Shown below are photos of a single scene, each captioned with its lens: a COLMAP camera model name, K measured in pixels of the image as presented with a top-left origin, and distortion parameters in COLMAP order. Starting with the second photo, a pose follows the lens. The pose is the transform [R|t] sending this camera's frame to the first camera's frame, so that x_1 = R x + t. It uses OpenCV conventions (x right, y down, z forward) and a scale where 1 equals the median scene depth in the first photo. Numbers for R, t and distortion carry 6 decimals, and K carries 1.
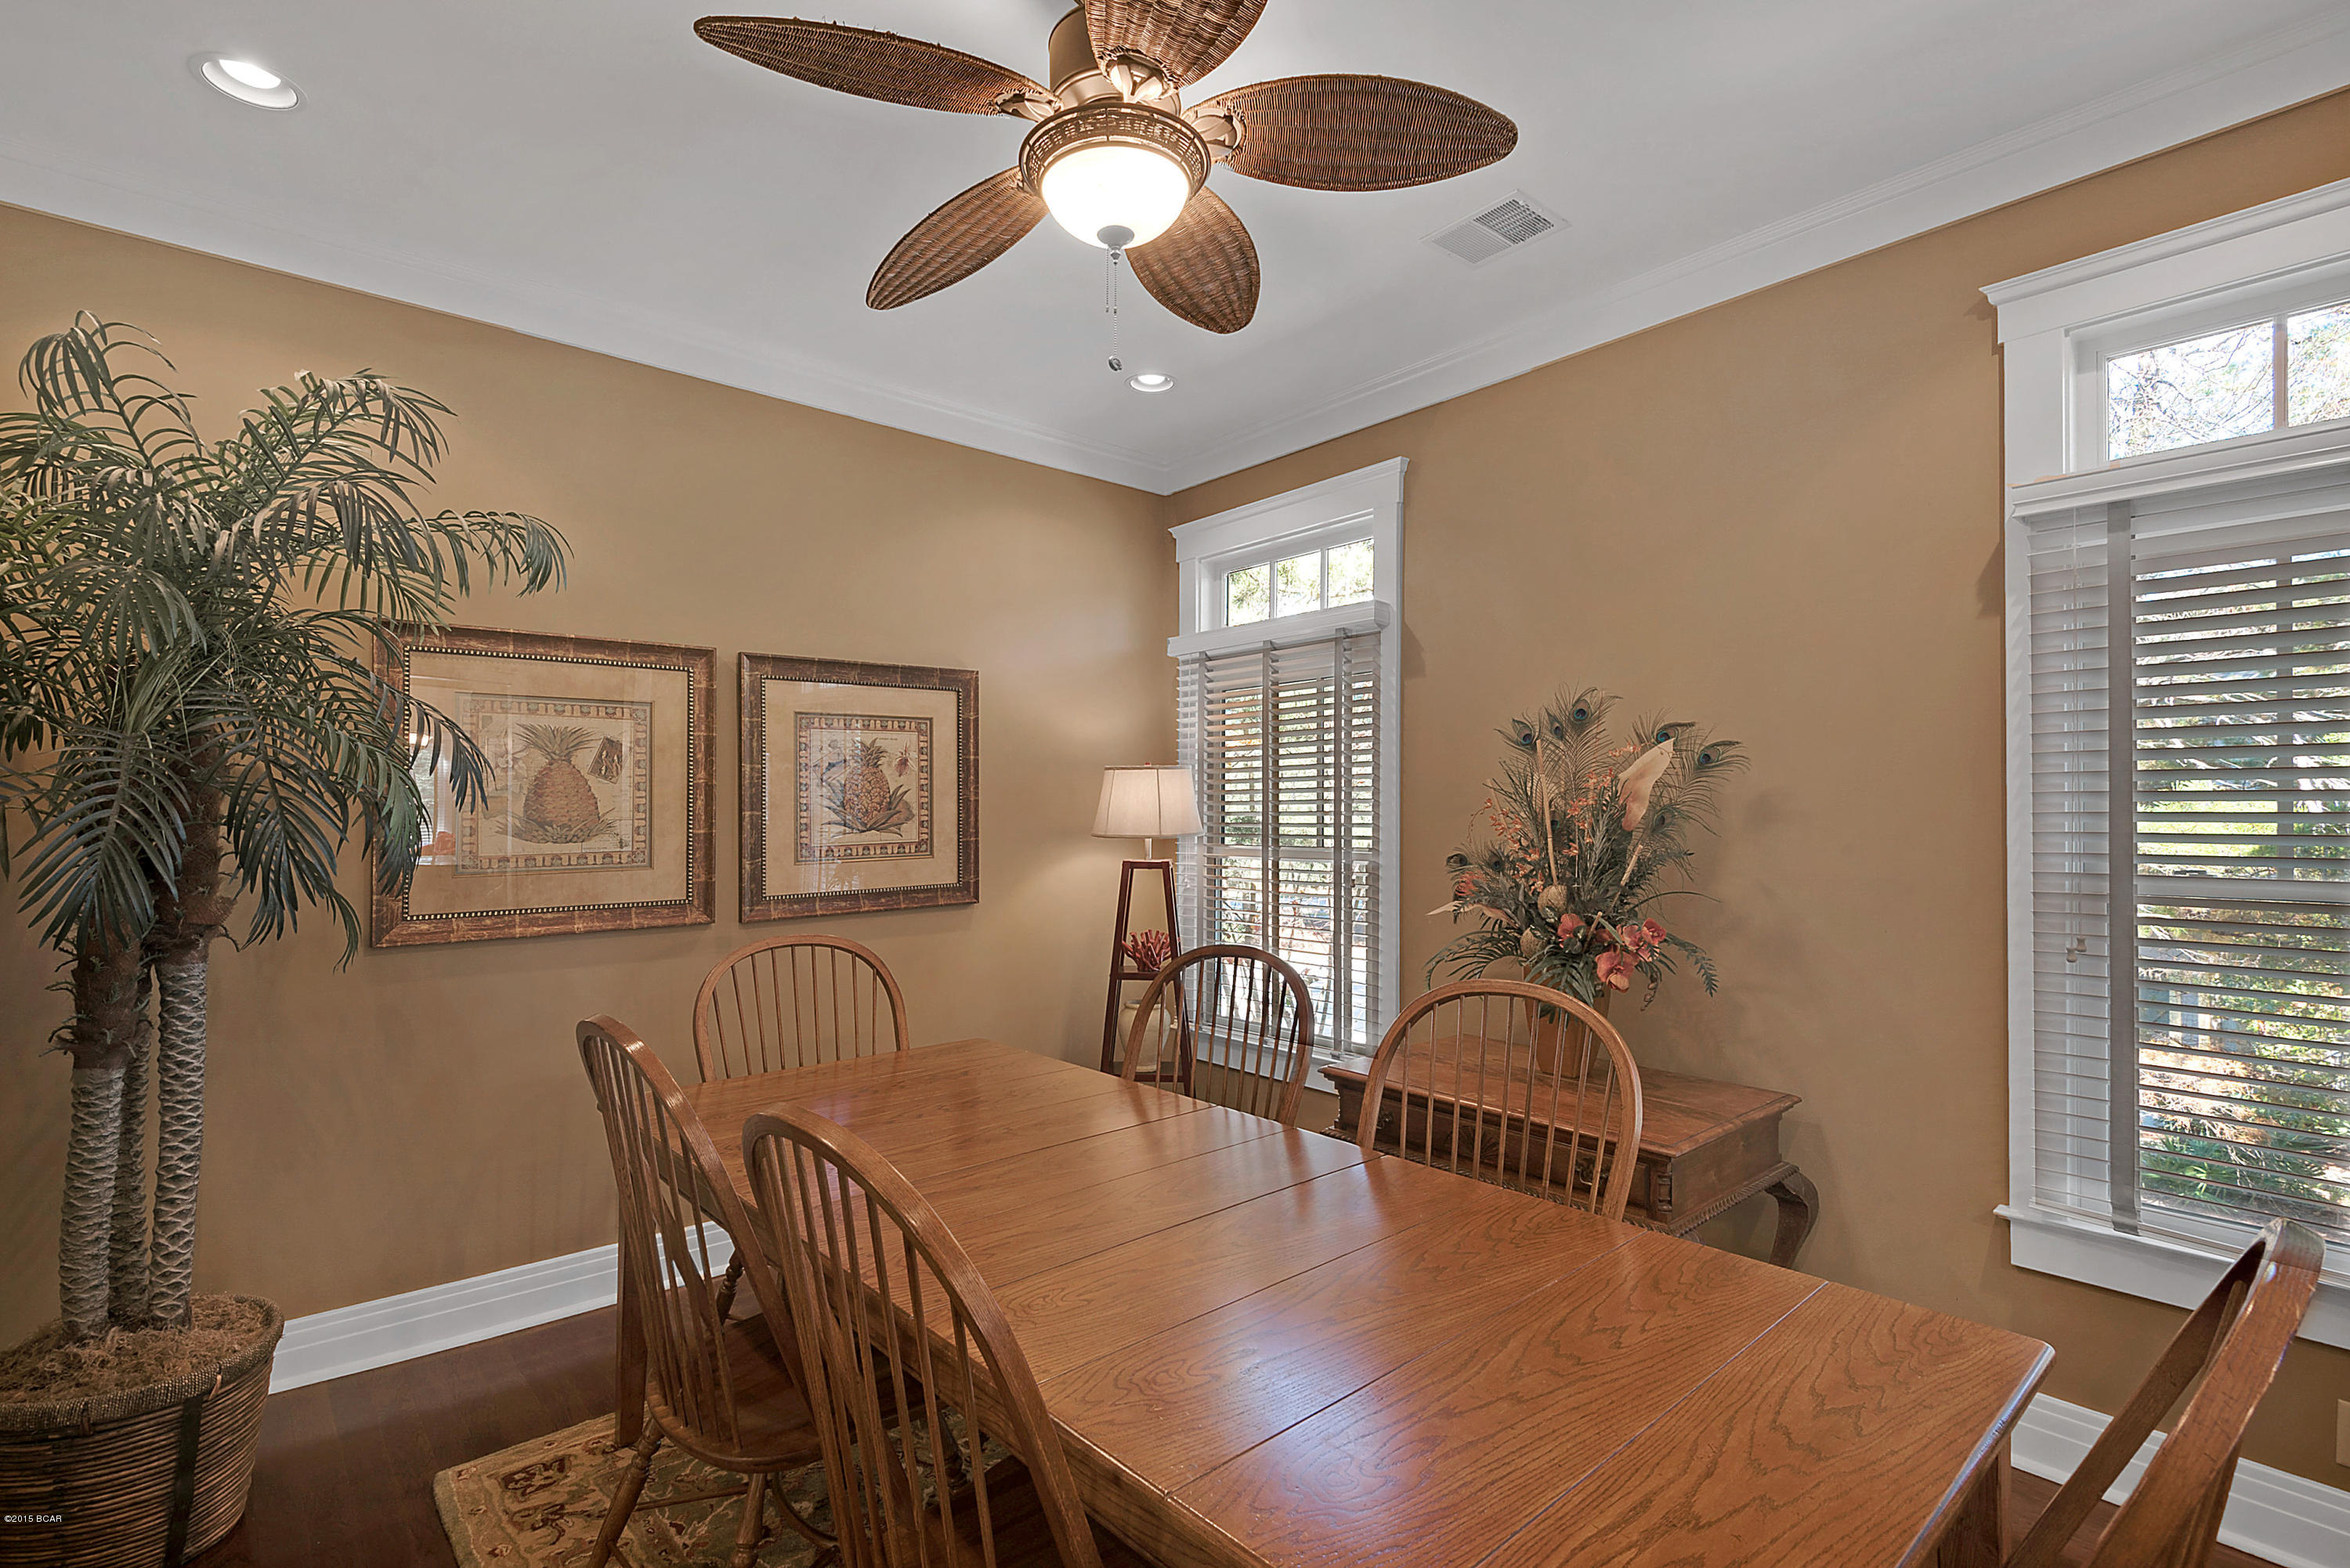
lens RADIAL K [[1078.6, 0, 1175.0], [0, 1078.6, 784.0], [0, 0, 1]] dist [0.000763, -0.000127]
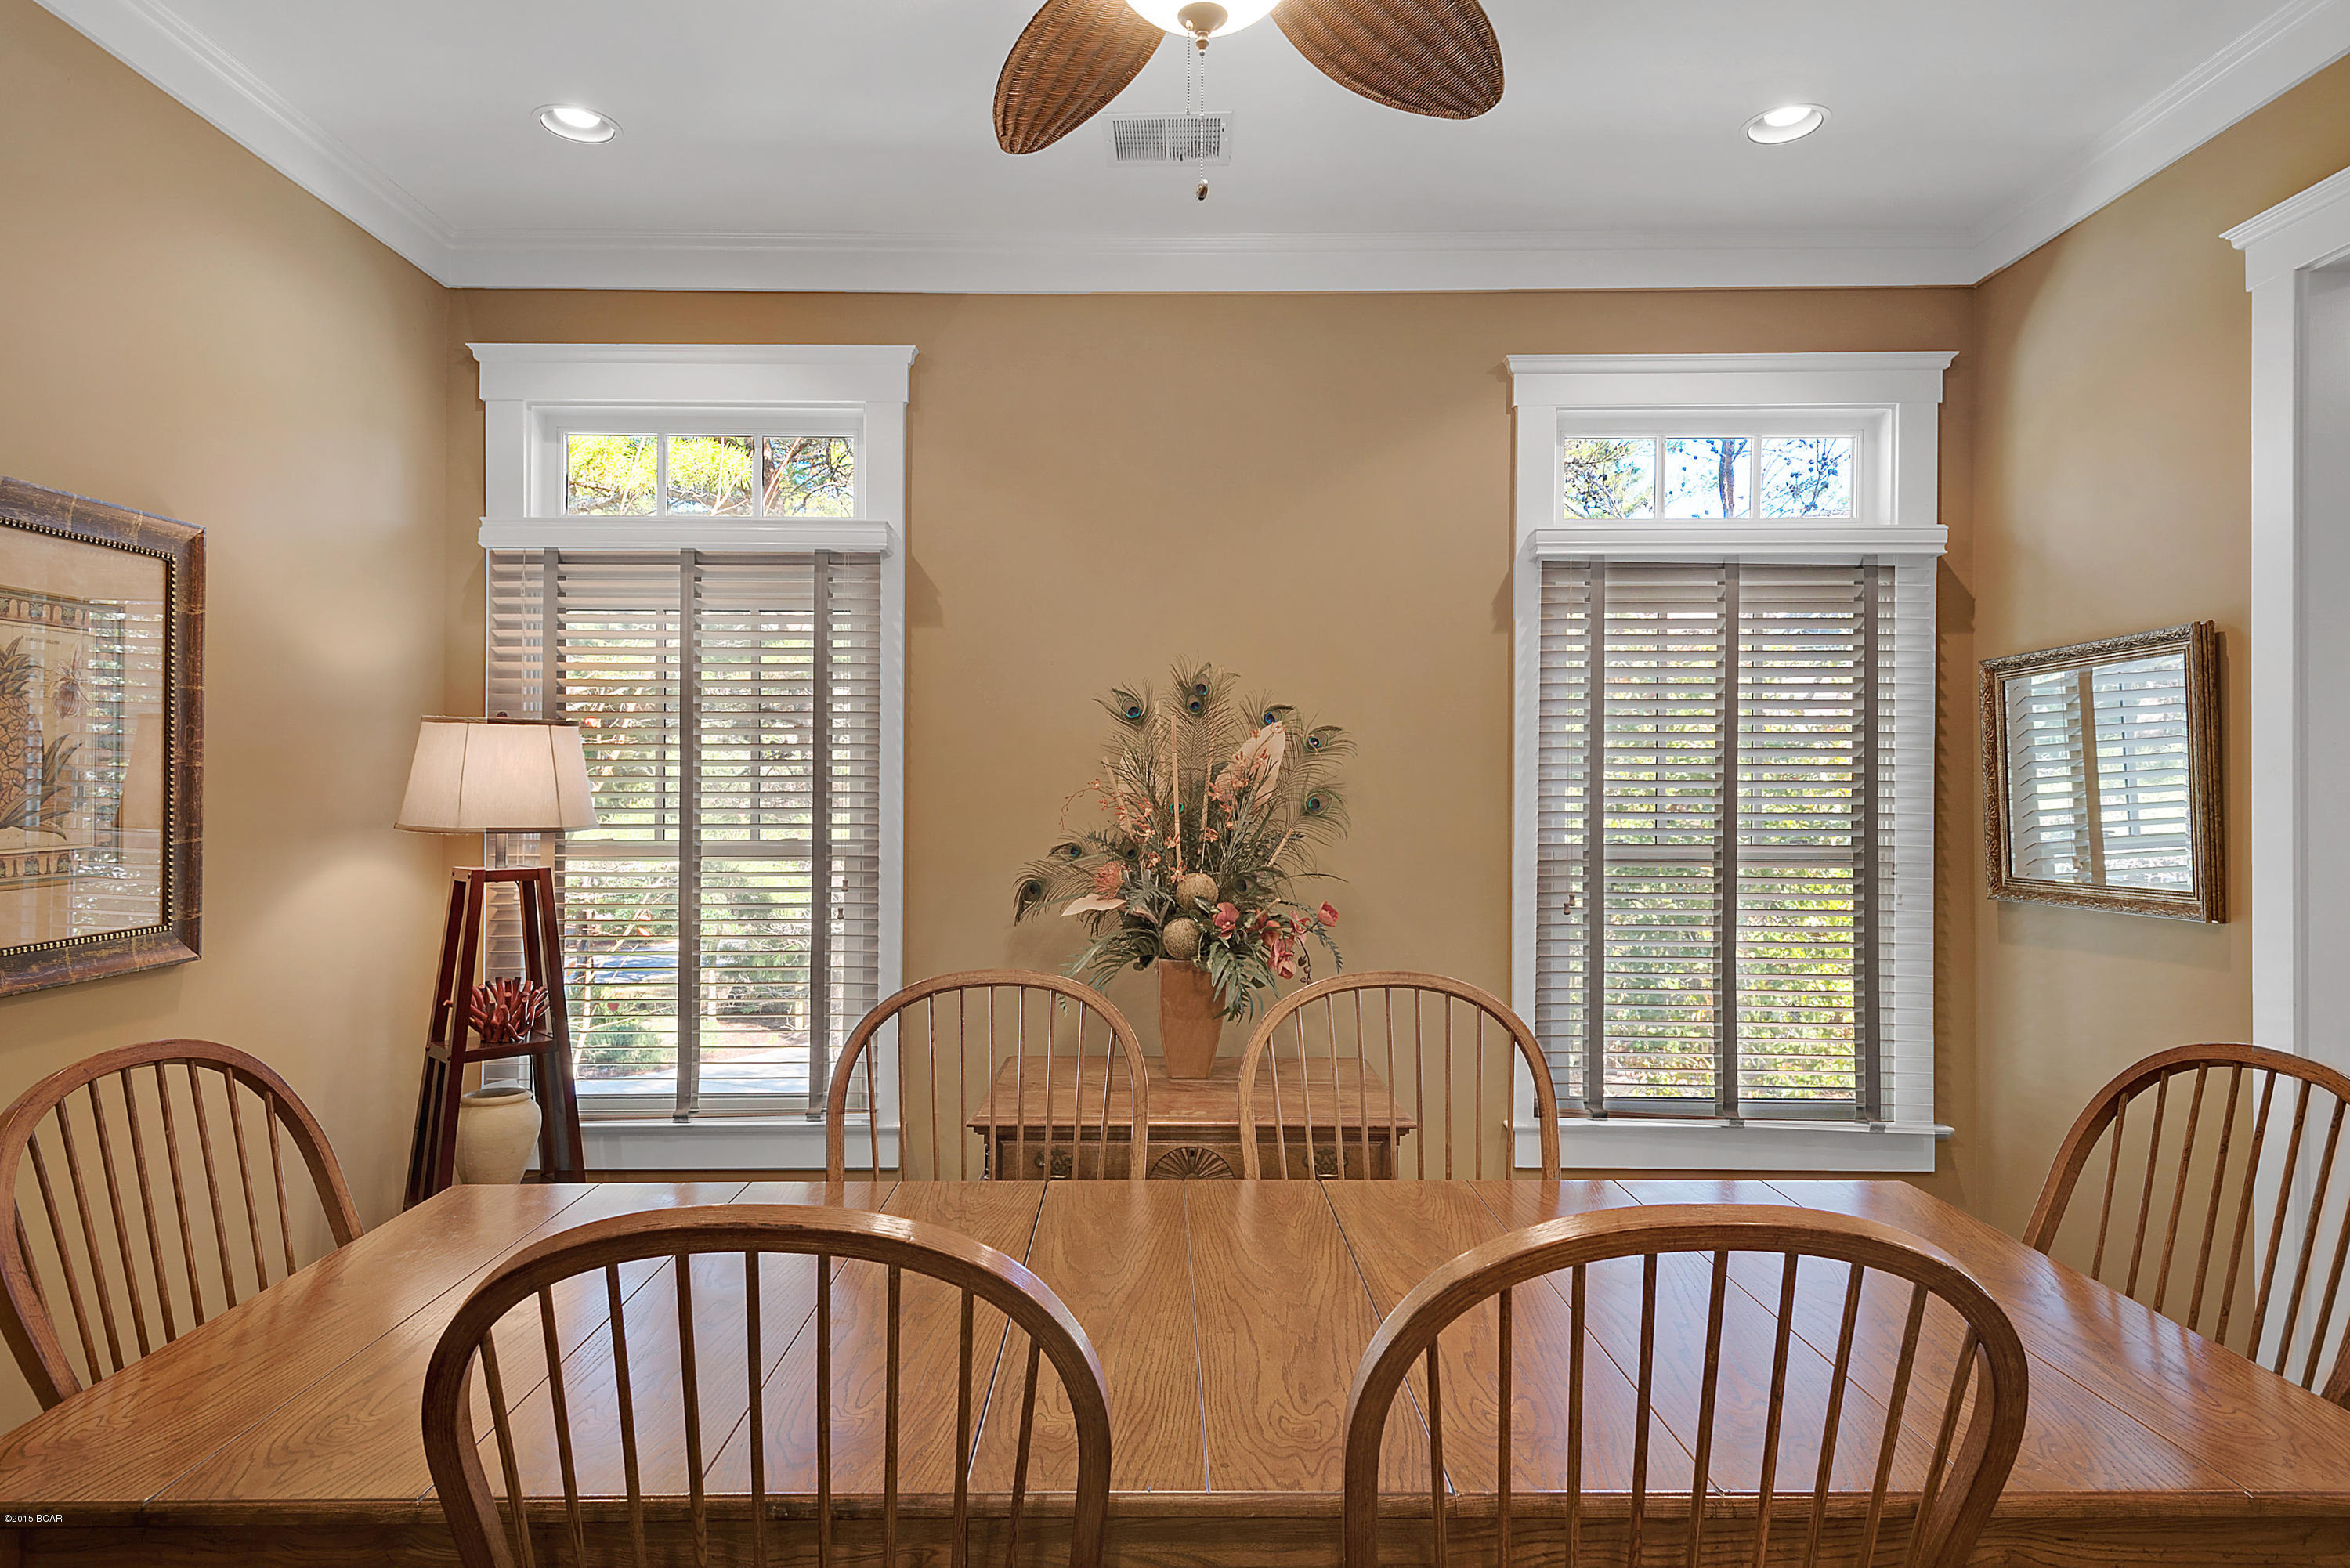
lens RADIAL K [[1311.4, 0, 1175.0], [0, 1311.4, 784.0], [0, 0, 1]] dist [0.004011, 0.001102]
pose [[0.649578, 0.008249, 0.760250, -0.380909], [-0.024115, 0.999662, 0.009758, 0.004983], [-0.759912, -0.024671, 0.649557, 0.211952]]
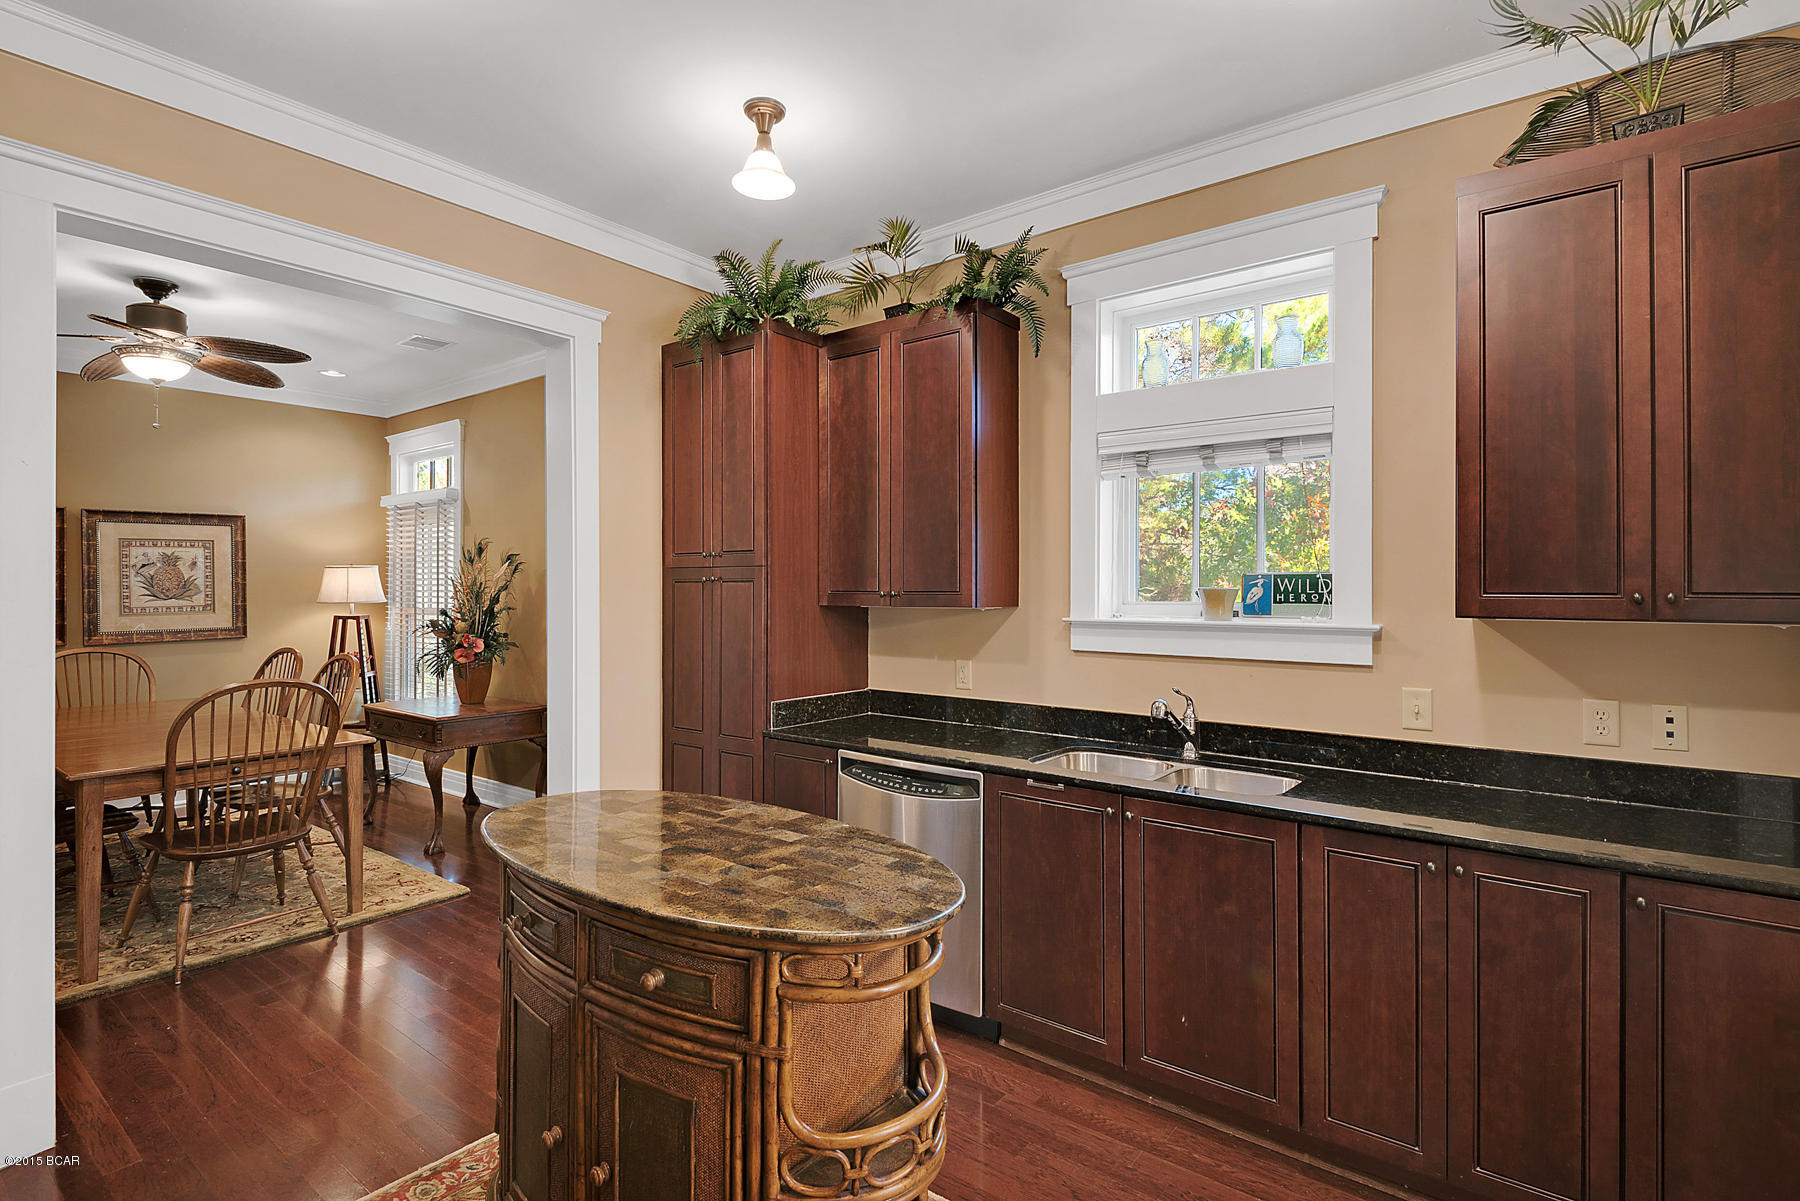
lens RADIAL K [[875.8, 0, 901.5], [0, 875.8, 581.2], [0, 0, 1]] dist [0.032213, -0.022767]
pose [[0.981701, 0.006828, 0.190308, 0.681396], [-0.009832, 0.999841, 0.014850, -0.024444], [-0.190176, -0.016449, 0.981612, -0.782808]]
